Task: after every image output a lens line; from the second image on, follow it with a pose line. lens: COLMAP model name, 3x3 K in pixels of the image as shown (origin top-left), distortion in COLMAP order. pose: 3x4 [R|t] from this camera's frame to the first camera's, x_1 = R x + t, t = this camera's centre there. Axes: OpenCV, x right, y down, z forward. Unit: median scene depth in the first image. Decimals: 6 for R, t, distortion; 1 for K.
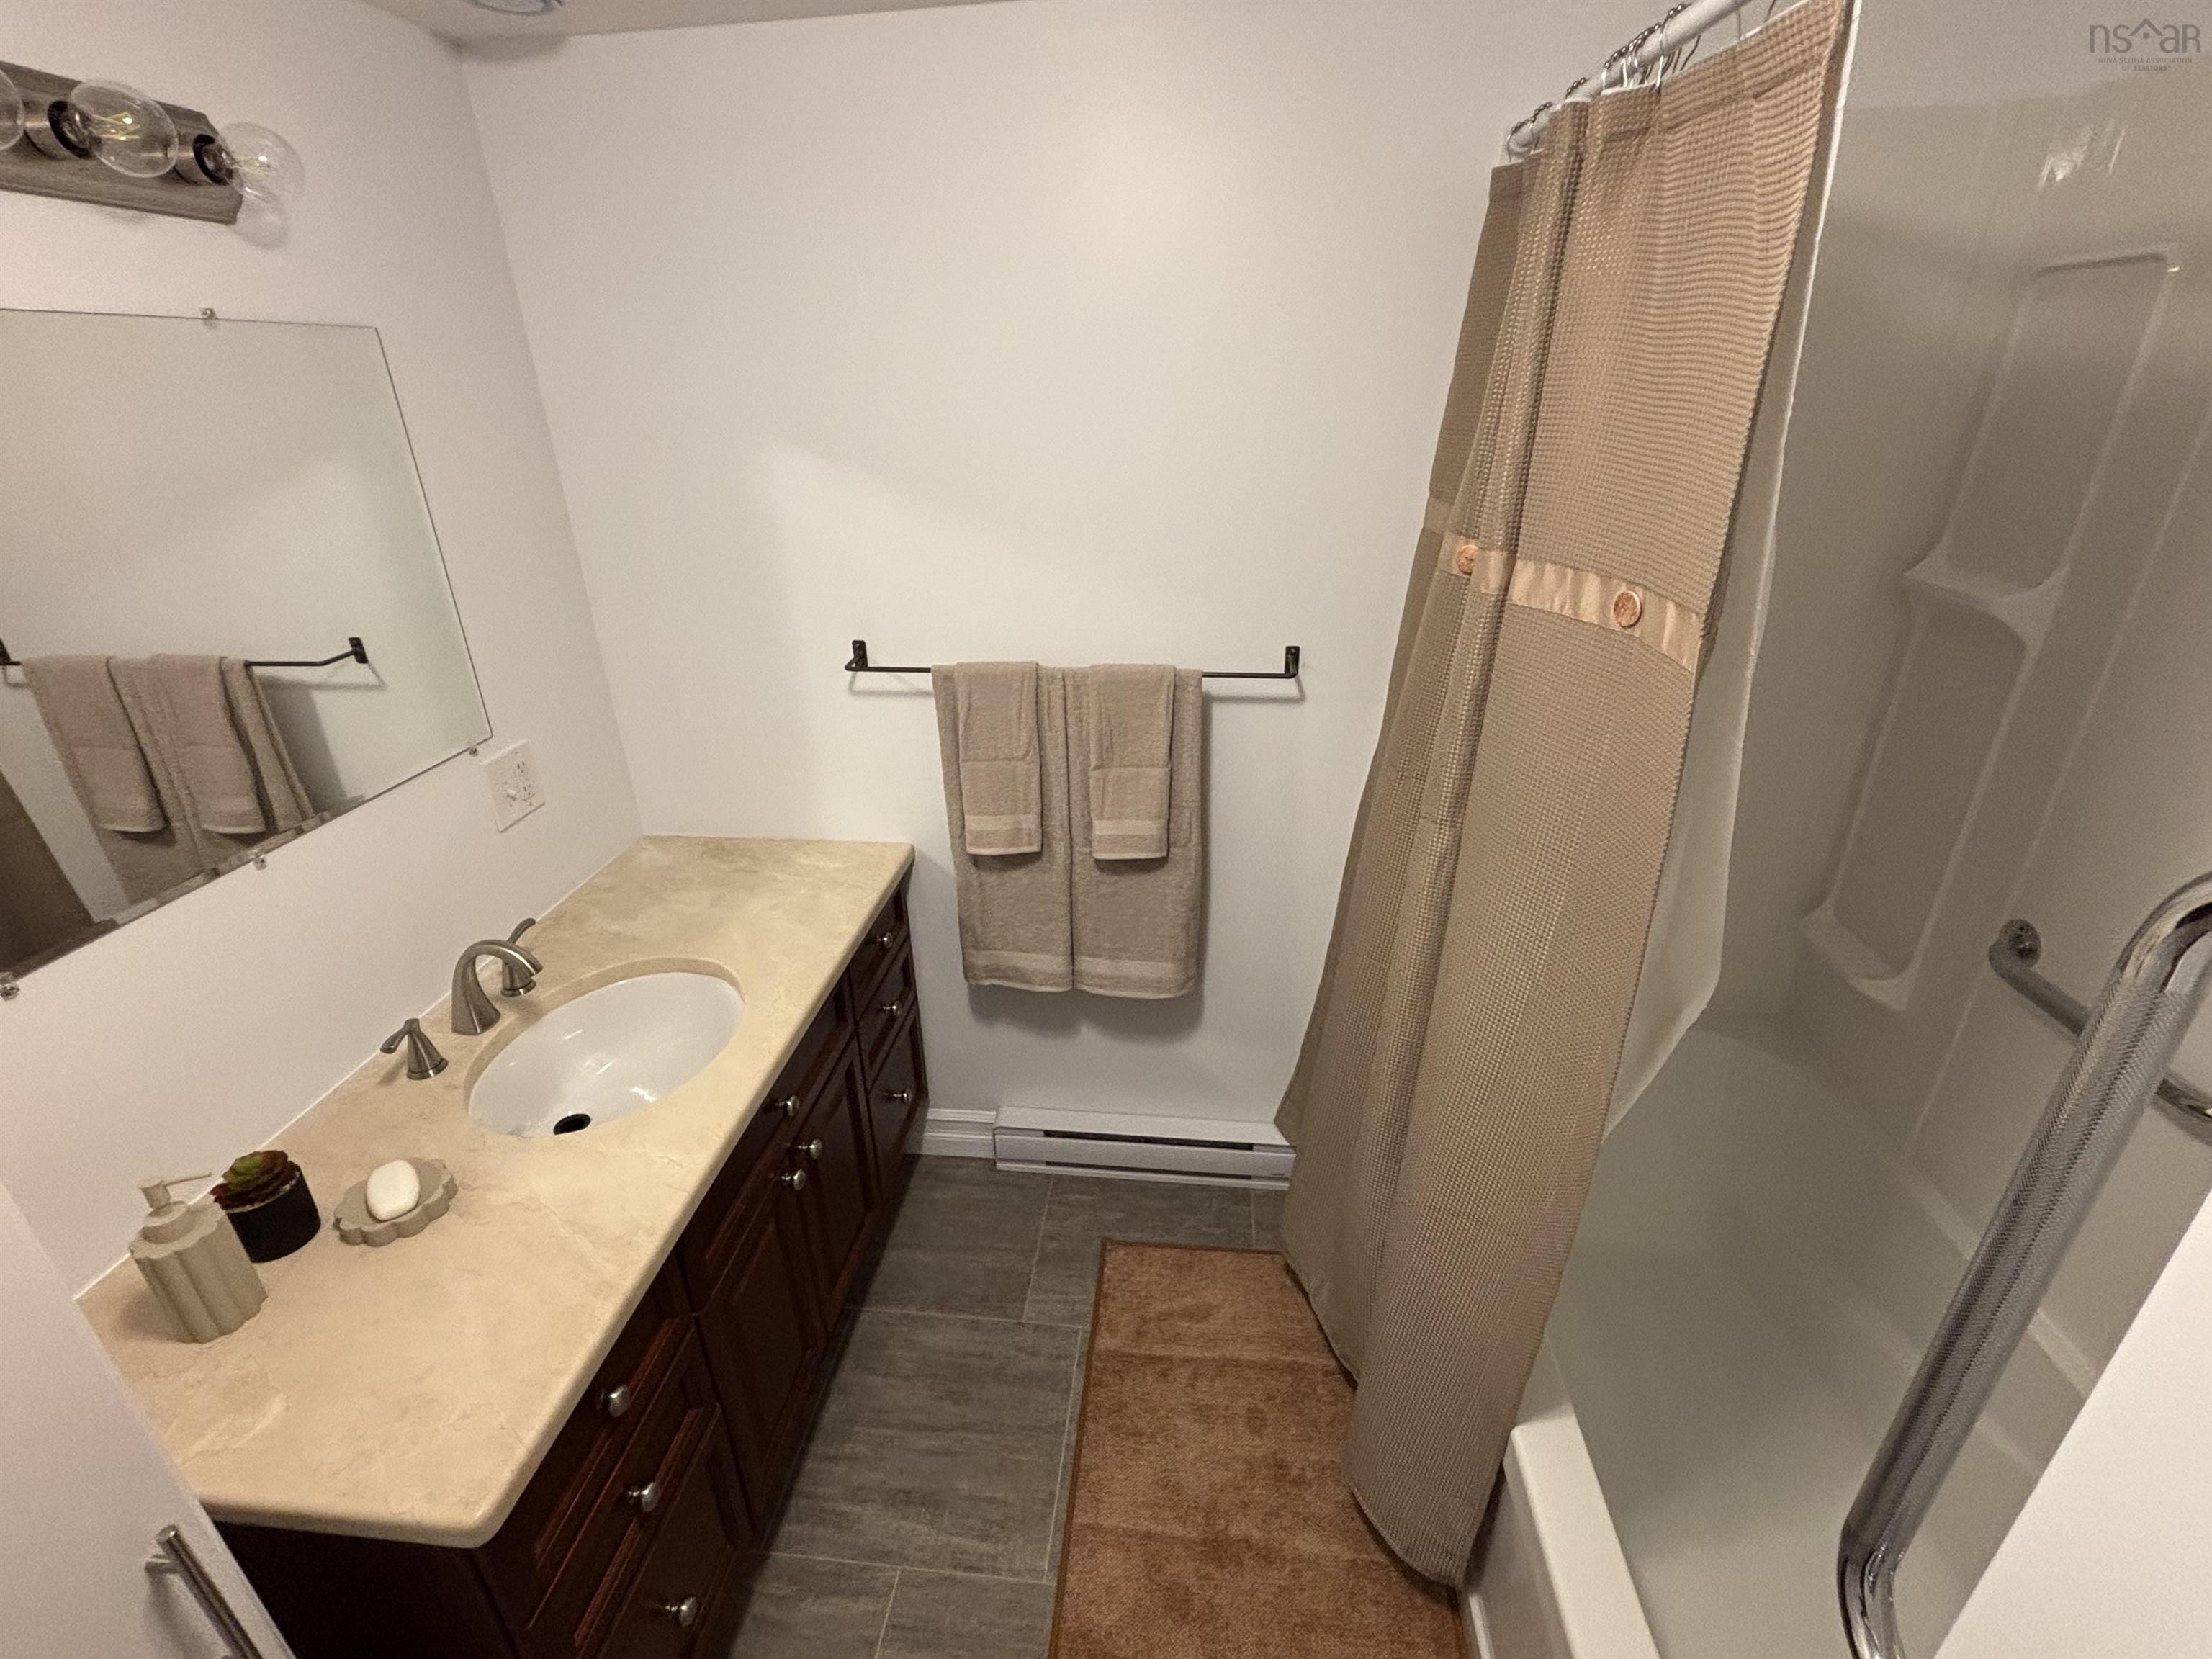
lens RADIAL K [[998.2, 0, 1094.8], [0, 998.2, 833.2], [0, 0, 1]] dist [0.000602, -0.000409]
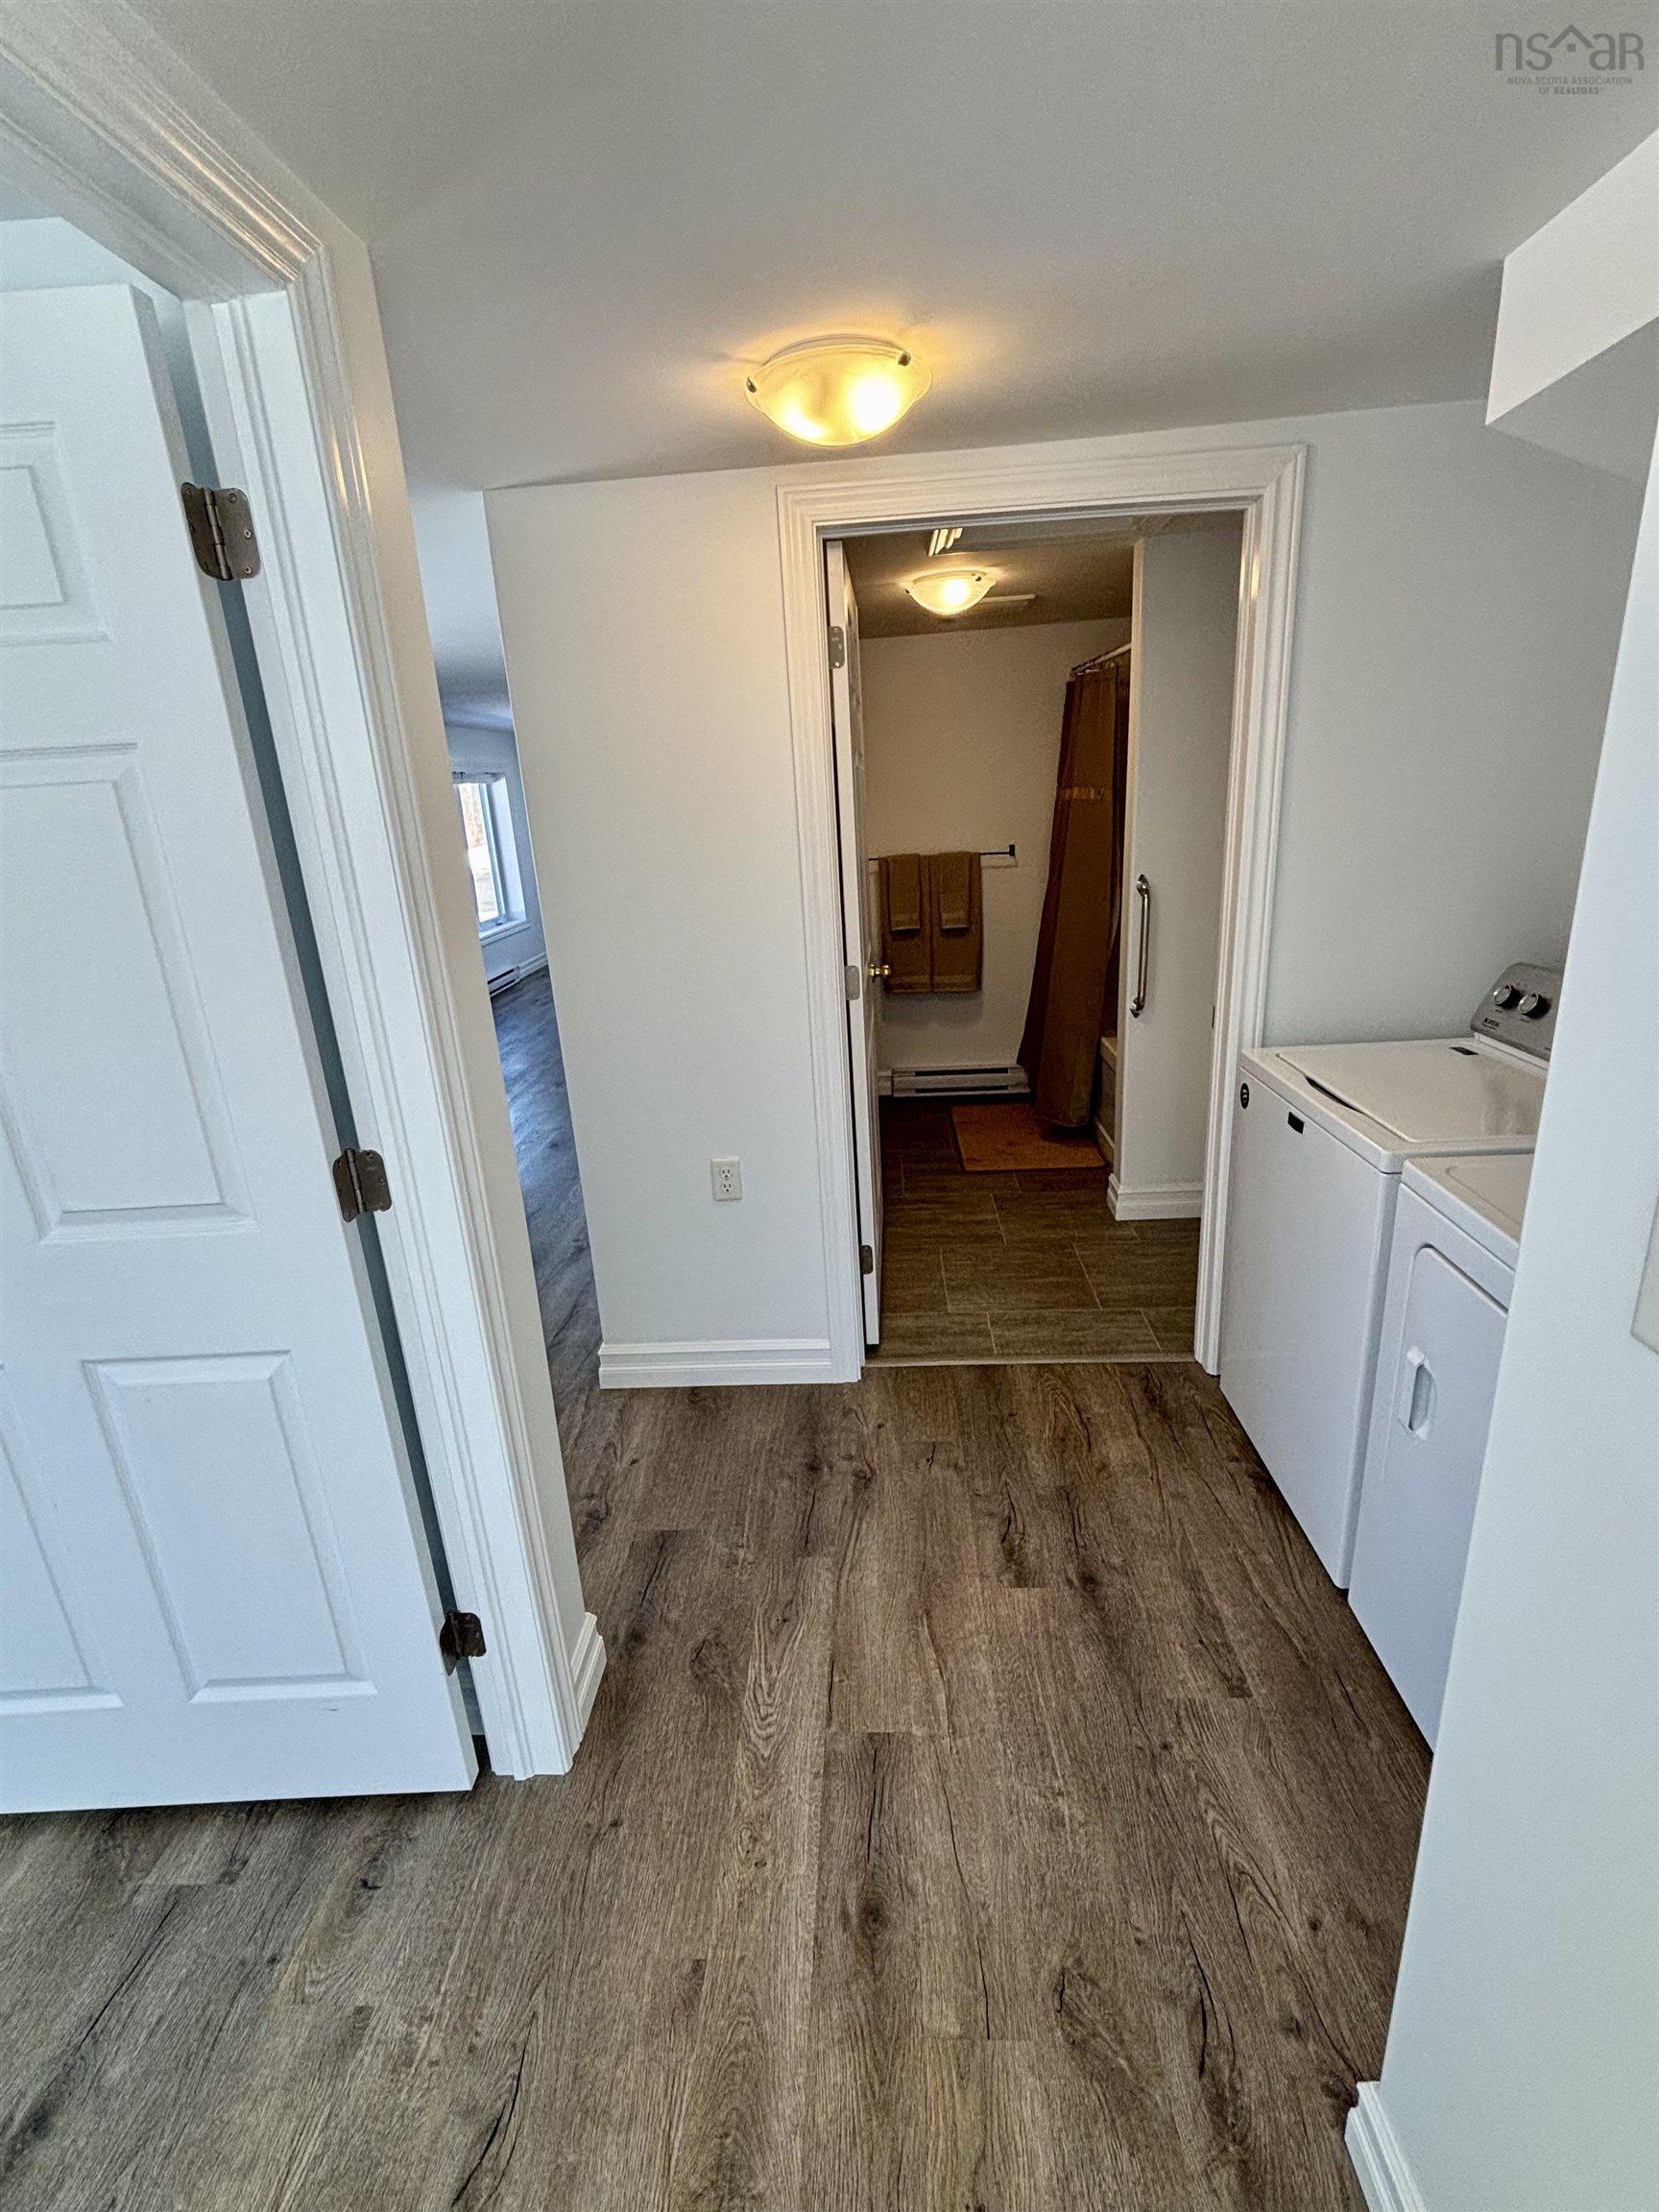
lens RADIAL K [[998.2, 0, 829.5], [0, 998.2, 1106.0], [0, 0, 1]] dist [0.000602, -0.000409]
pose [[0.996845, -0.054251, 0.057941, -0.468644], [0.061088, 0.990448, -0.123620, 0.786664], [-0.050681, 0.126769, 0.990637, -1.491739]]
